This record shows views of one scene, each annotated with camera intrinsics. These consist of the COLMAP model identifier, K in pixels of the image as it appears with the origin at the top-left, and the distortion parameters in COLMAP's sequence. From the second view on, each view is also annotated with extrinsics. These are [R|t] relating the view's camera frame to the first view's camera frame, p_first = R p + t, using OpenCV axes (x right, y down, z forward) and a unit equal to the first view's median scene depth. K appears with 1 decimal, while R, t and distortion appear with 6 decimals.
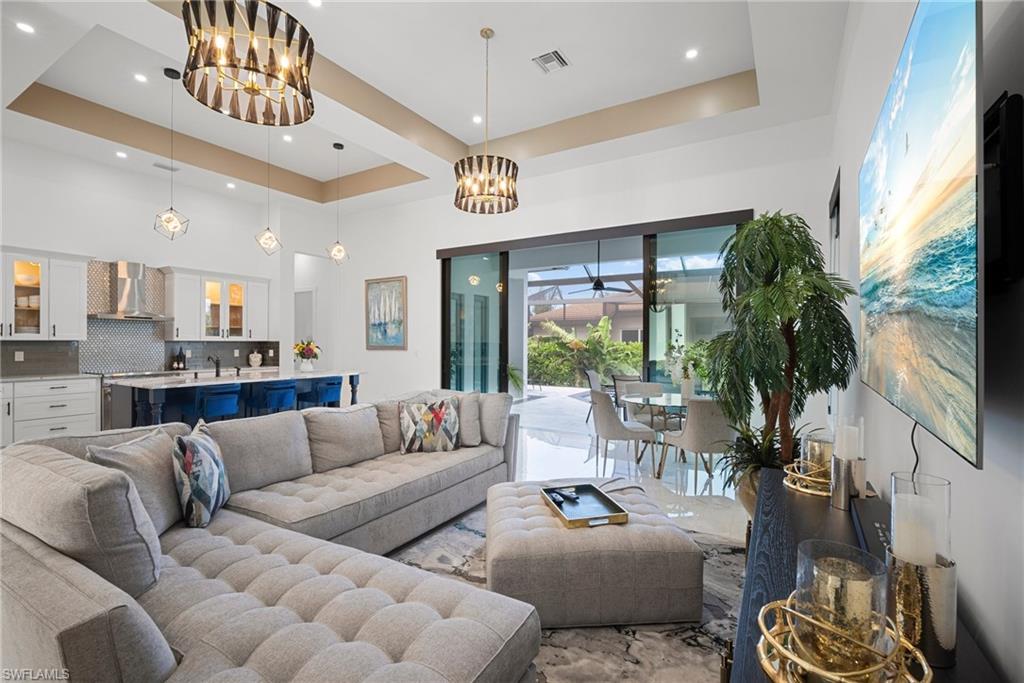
lens RADIAL K [[451.9, 0, 508.8], [0, 451.9, 347.2], [0, 0, 1]] dist [-0.012795, 0.003705]
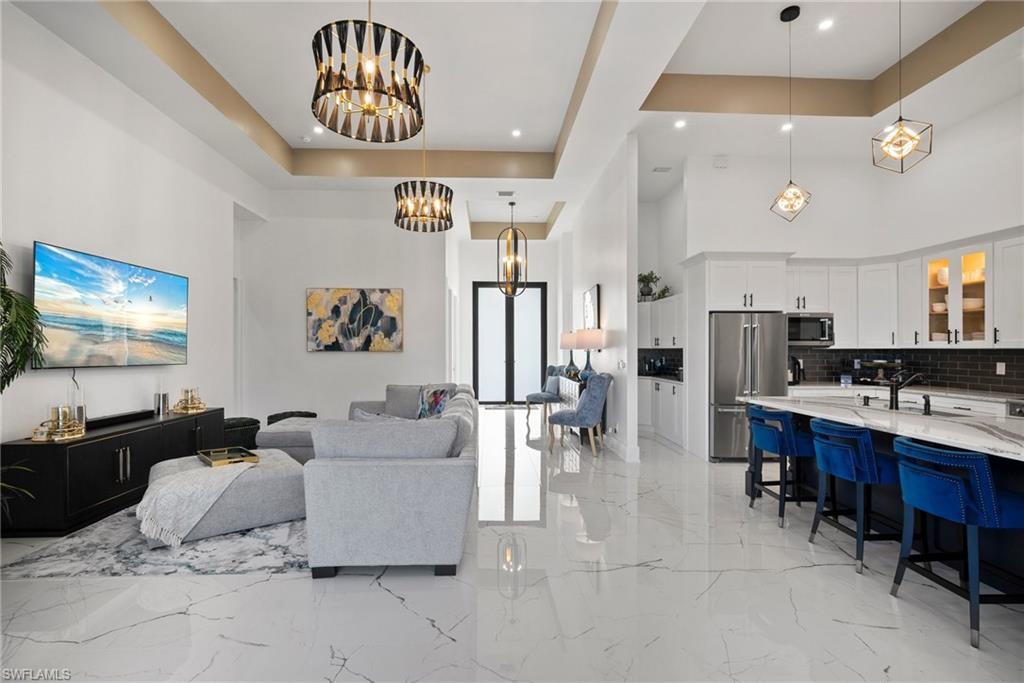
lens RADIAL K [[462.3, 0, 508.0], [0, 462.3, 349.0], [0, 0, 1]] dist [-0.013904, 0.004254]
pose [[-0.833117, -0.002727, -0.553090, 0.077933], [-0.007697, 0.999948, 0.006664, -0.010747], [0.553043, 0.009809, -0.833095, 0.920983]]
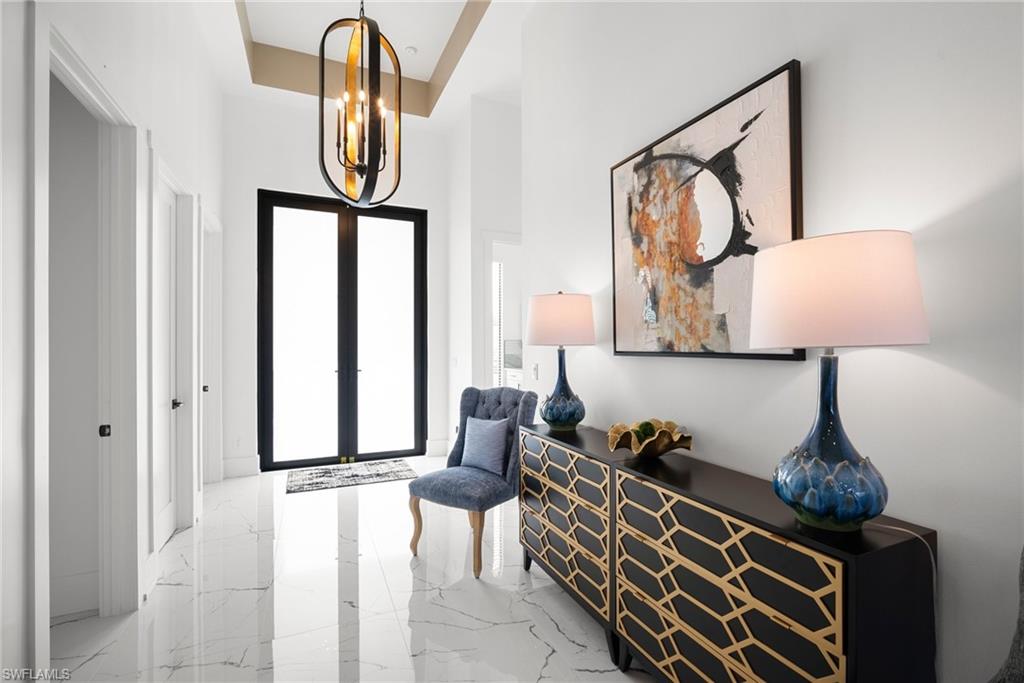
lens RADIAL K [[451.9, 0, 514.8], [0, 451.9, 340.6], [0, 0, 1]] dist [-0.012795, 0.003705]
pose [[-0.566696, -0.008801, -0.823880, -0.339488], [-0.010245, 0.999941, -0.003635, -0.006156], [0.823863, 0.006380, -0.566753, 0.266440]]
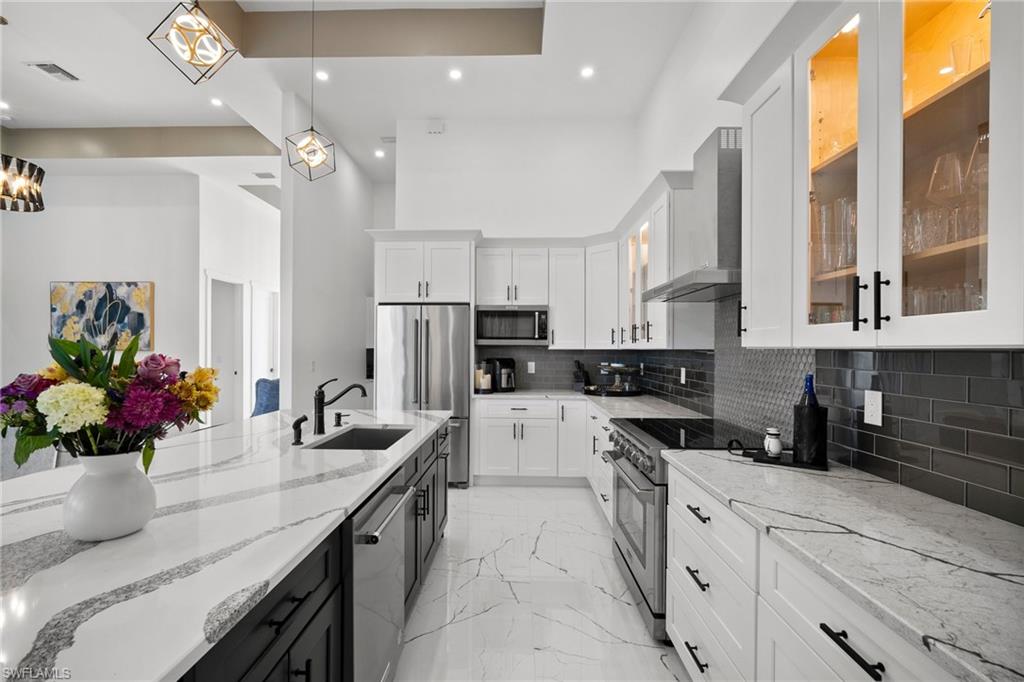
lens RADIAL K [[462.3, 0, 509.6], [0, 462.3, 350.0], [0, 0, 1]] dist [-0.013904, 0.004254]
pose [[-0.866835, -0.007574, -0.498538, -0.444308], [-0.012336, 0.999904, 0.006259, -0.012523], [0.498443, 0.011575, -0.866845, 1.099601]]
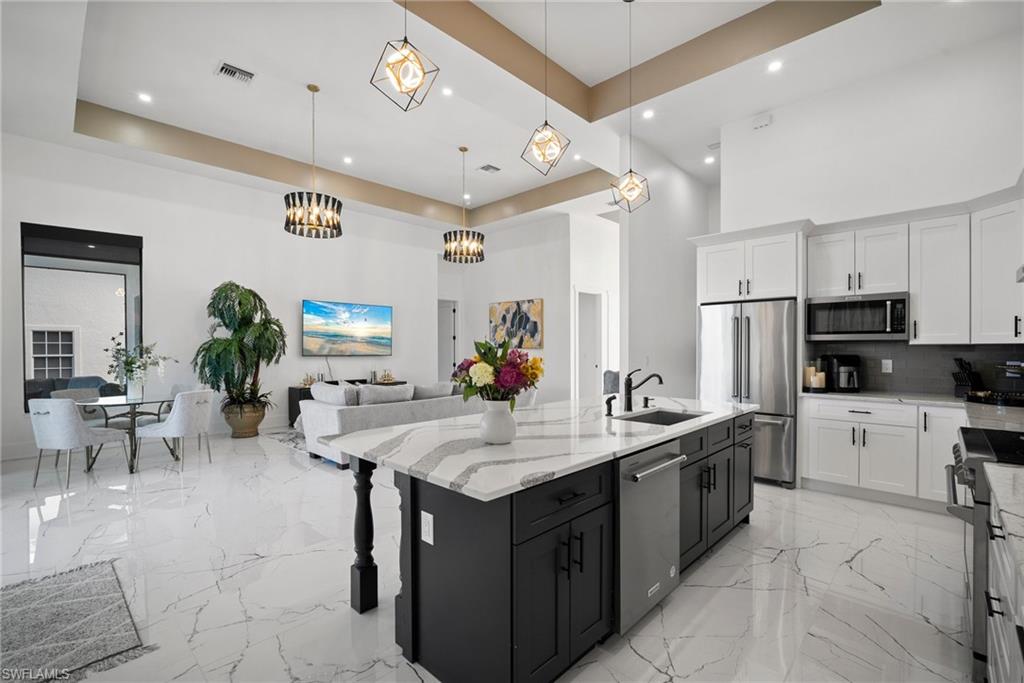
lens RADIAL K [[451.9, 0, 513.0], [0, 451.9, 351.3], [0, 0, 1]] dist [-0.012795, 0.003705]
pose [[-0.975589, -0.003141, 0.219584, -0.477279], [0.001157, 0.999810, 0.019440, -0.012946], [-0.219603, 0.019220, -0.975400, 1.178178]]
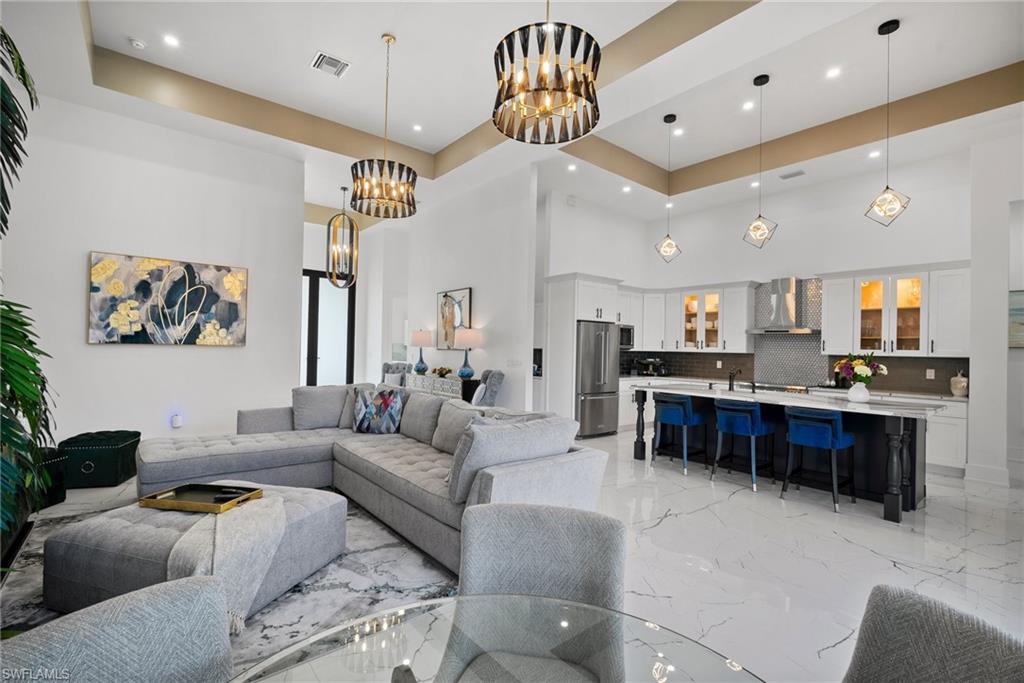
lens RADIAL K [[451.9, 0, 511.6], [0, 451.9, 343.3], [0, 0, 1]] dist [-0.012795, 0.003705]
pose [[-0.331572, -0.020776, -0.943201, 0.302094], [-0.030623, 0.999468, -0.011250, -0.007364], [0.942933, 0.025154, -0.332032, 0.662518]]
